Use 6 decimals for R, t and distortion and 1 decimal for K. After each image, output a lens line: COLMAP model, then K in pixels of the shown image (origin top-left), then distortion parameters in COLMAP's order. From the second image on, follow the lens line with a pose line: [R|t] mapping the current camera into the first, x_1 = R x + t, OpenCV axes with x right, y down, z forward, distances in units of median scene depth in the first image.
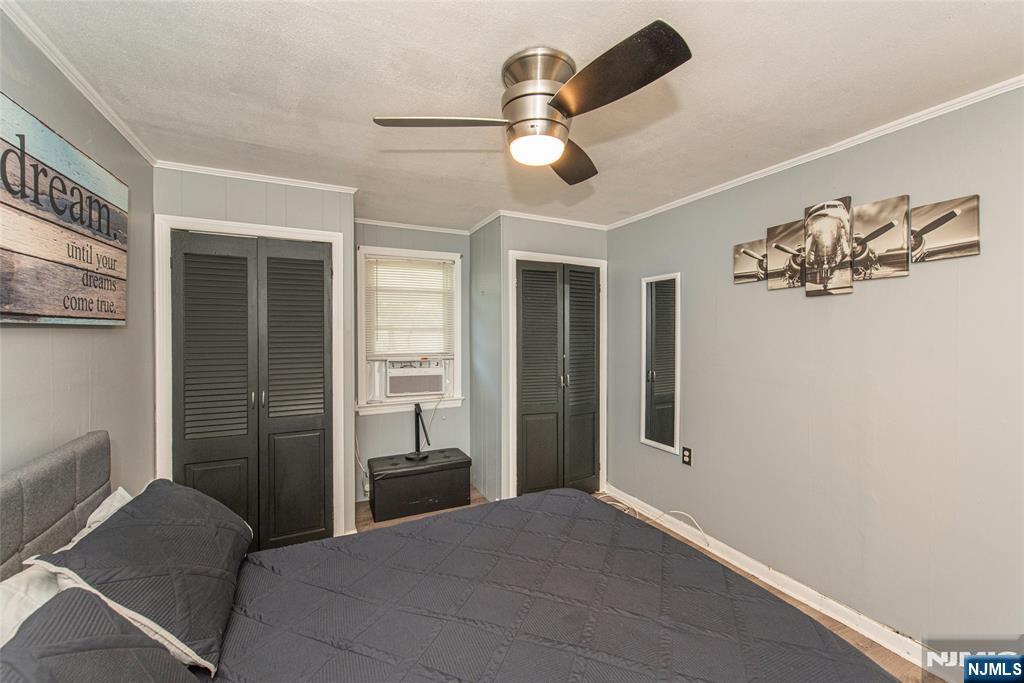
lens RADIAL K [[411.6, 0, 508.5], [0, 411.6, 335.4], [0, 0, 1]] dist [0.007122, -0.002264]
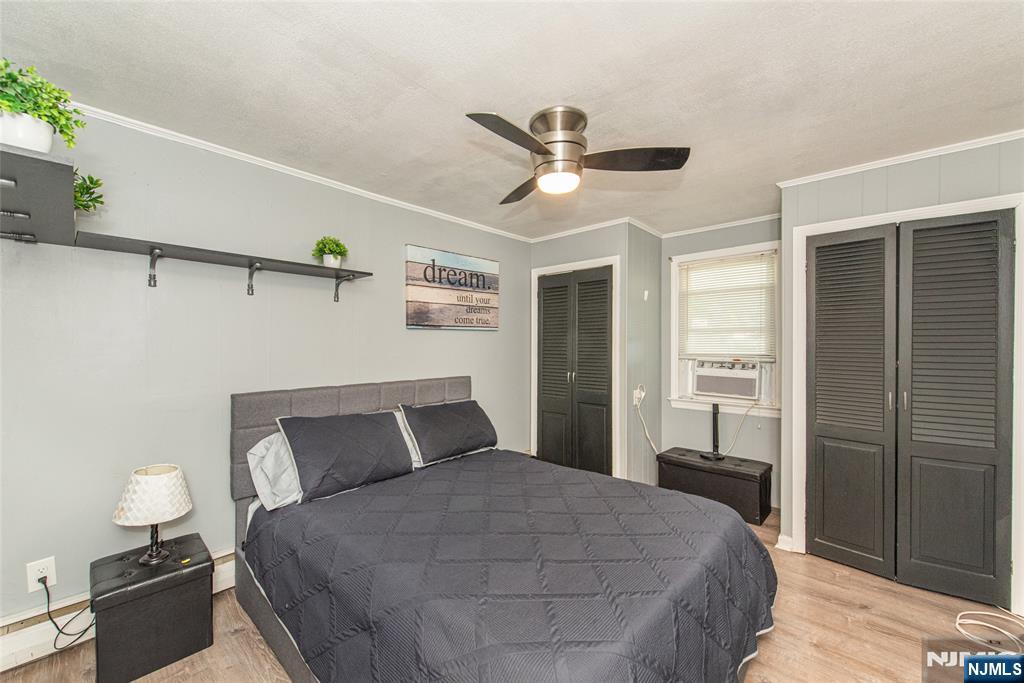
lens RADIAL K [[411.6, 0, 505.2], [0, 411.6, 343.6], [0, 0, 1]] dist [0.007122, -0.002264]
pose [[0.346996, 0.002798, -0.937862, 0.686184], [-0.006041, 0.999981, 0.000748, 0.028501], [0.937847, 0.005406, 0.347007, 0.229810]]
